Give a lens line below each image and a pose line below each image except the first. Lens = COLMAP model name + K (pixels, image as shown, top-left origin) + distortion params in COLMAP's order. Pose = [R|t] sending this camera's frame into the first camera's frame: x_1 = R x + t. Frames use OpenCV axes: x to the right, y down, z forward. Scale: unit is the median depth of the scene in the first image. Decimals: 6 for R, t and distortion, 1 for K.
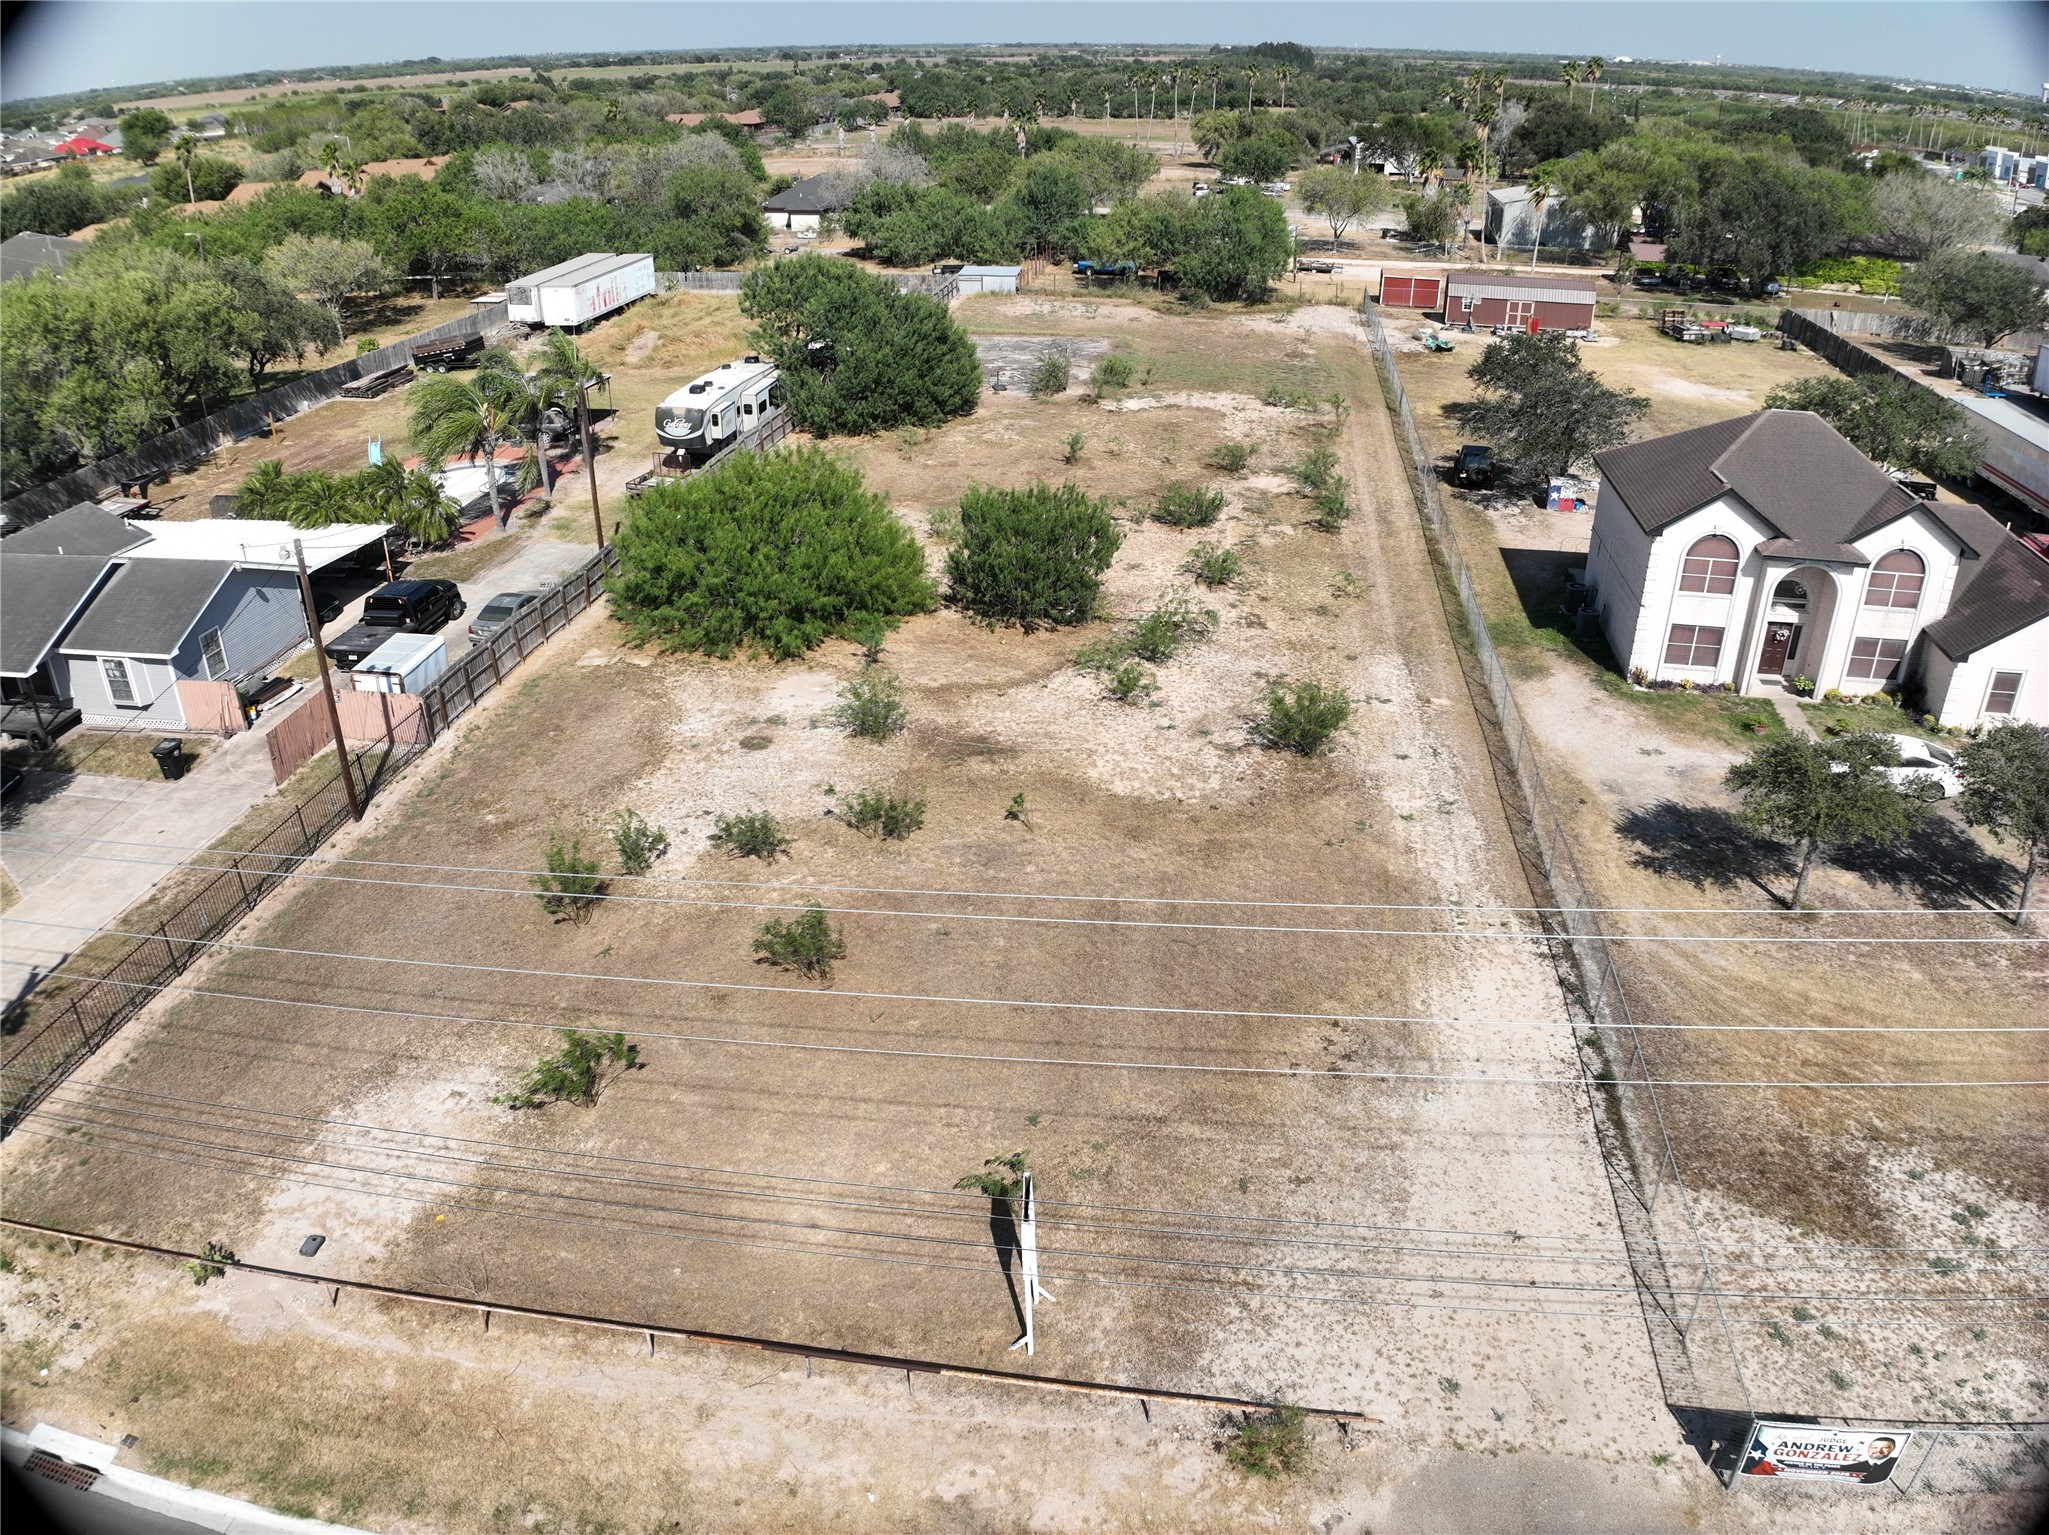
lens RADIAL K [[1444.4, 0, 1038.9], [0, 1444.4, 749.6], [0, 0, 1]] dist [-0.104506, -0.013891]
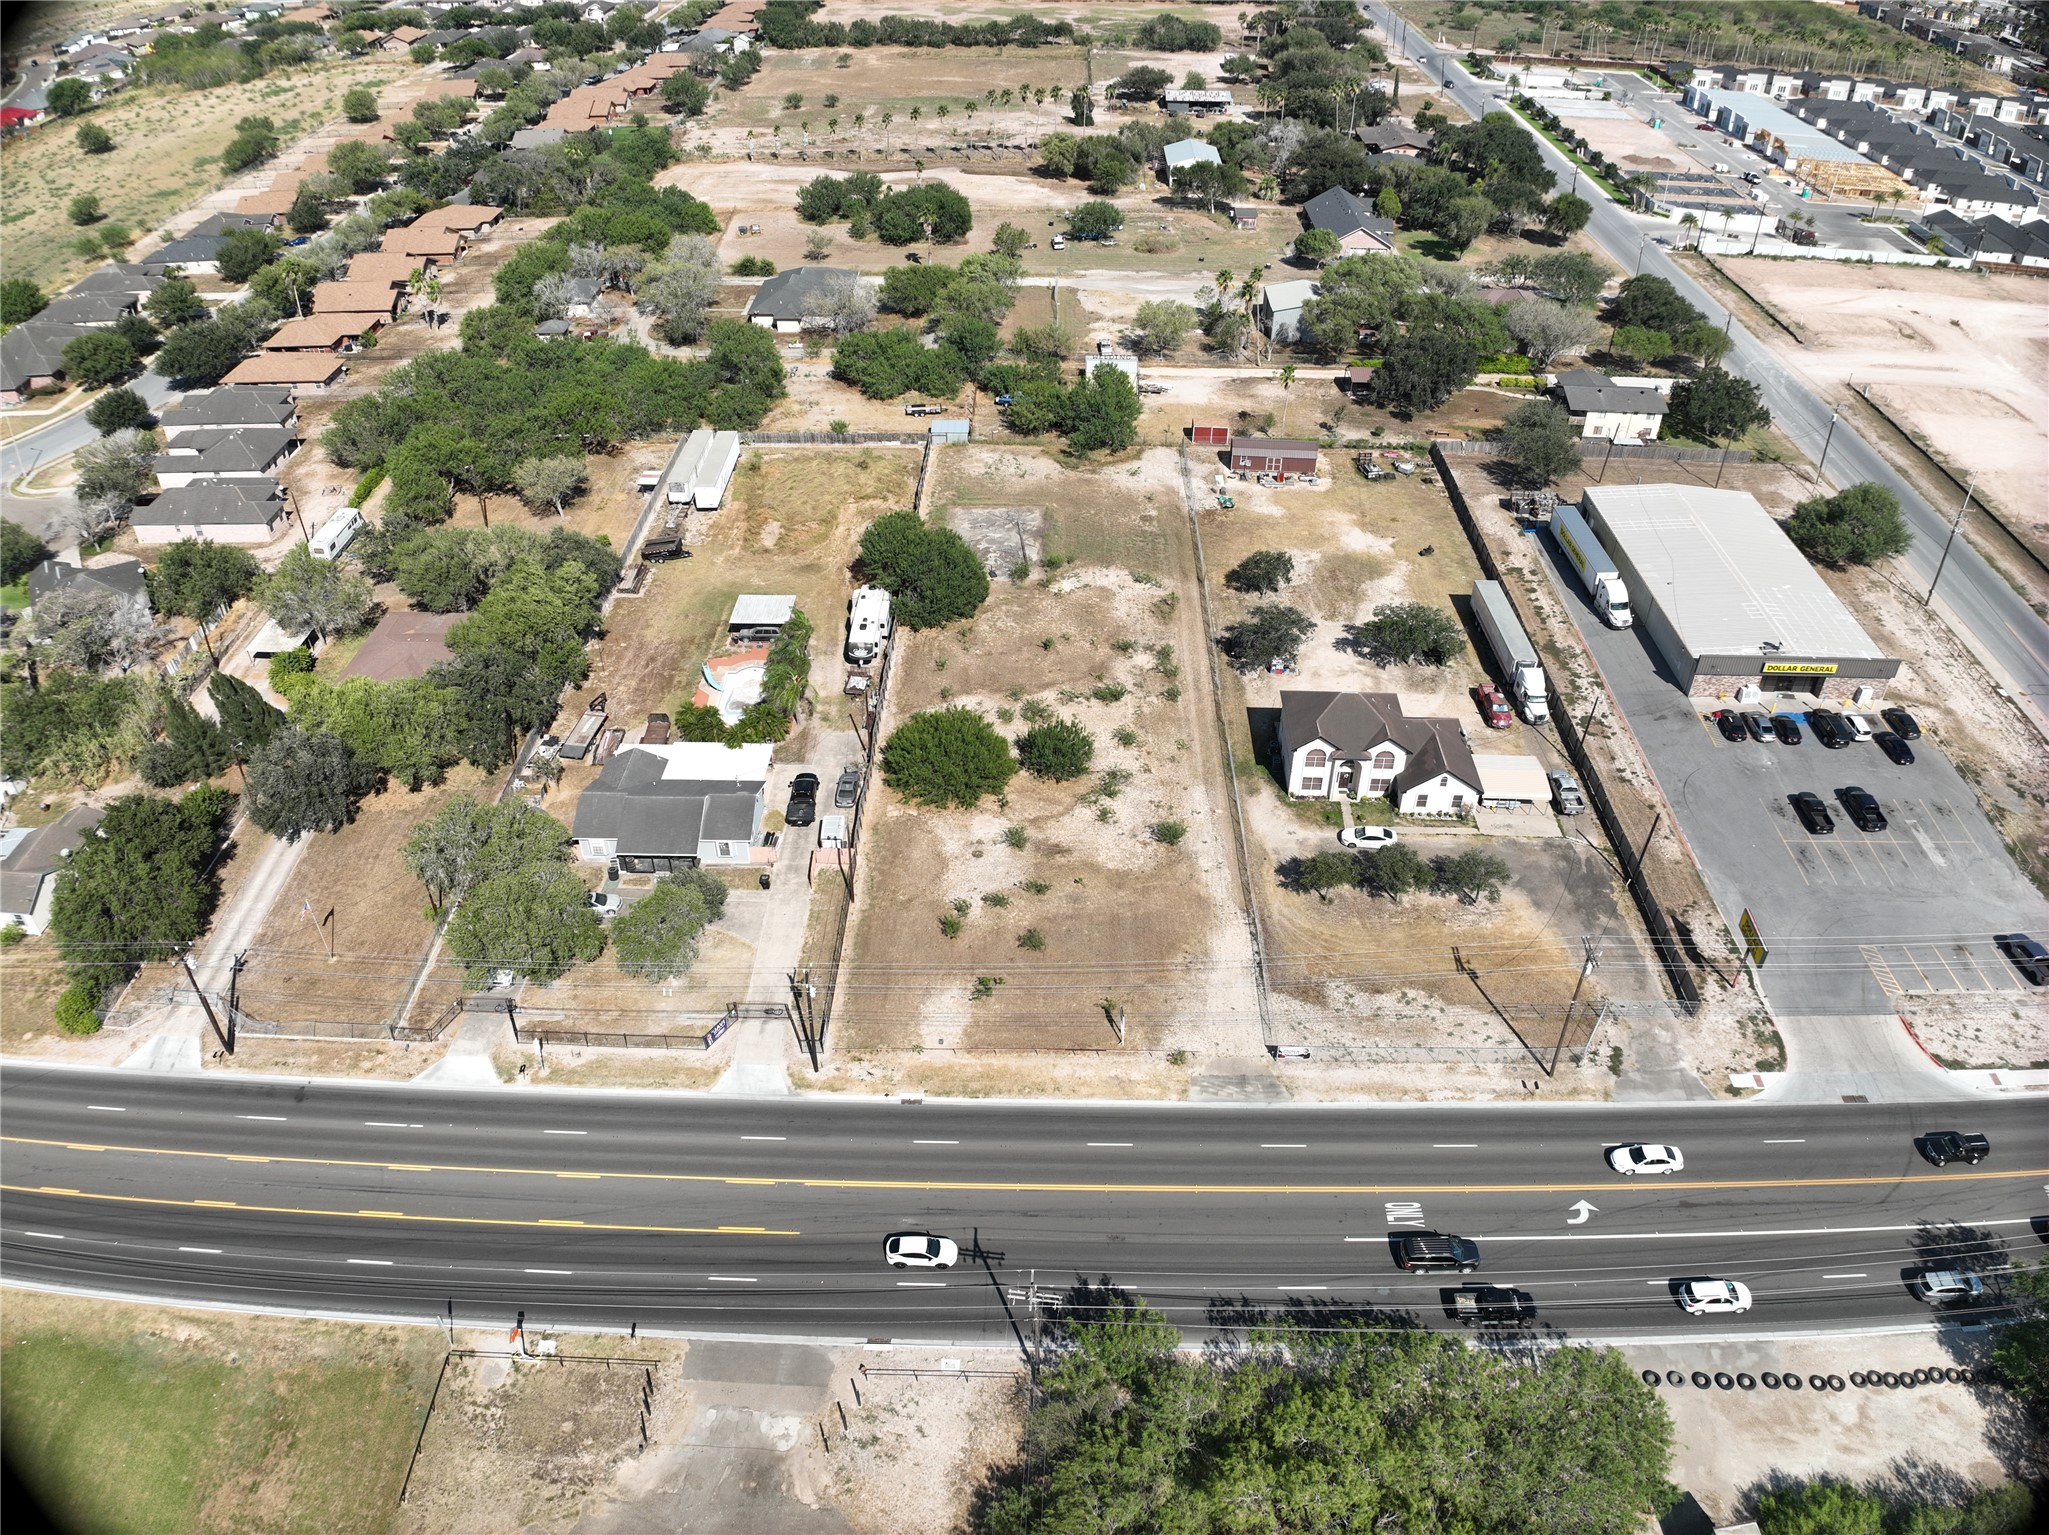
lens RADIAL K [[1444.4, 0, 1038.7], [0, 1444.4, 756.8], [0, 0, 1]] dist [-0.104506, -0.013891]
pose [[0.991375, -0.074340, 0.107930, -0.355244], [0.054340, 0.982590, 0.177661, -0.658566], [-0.119258, -0.170264, 0.978155, -1.662065]]
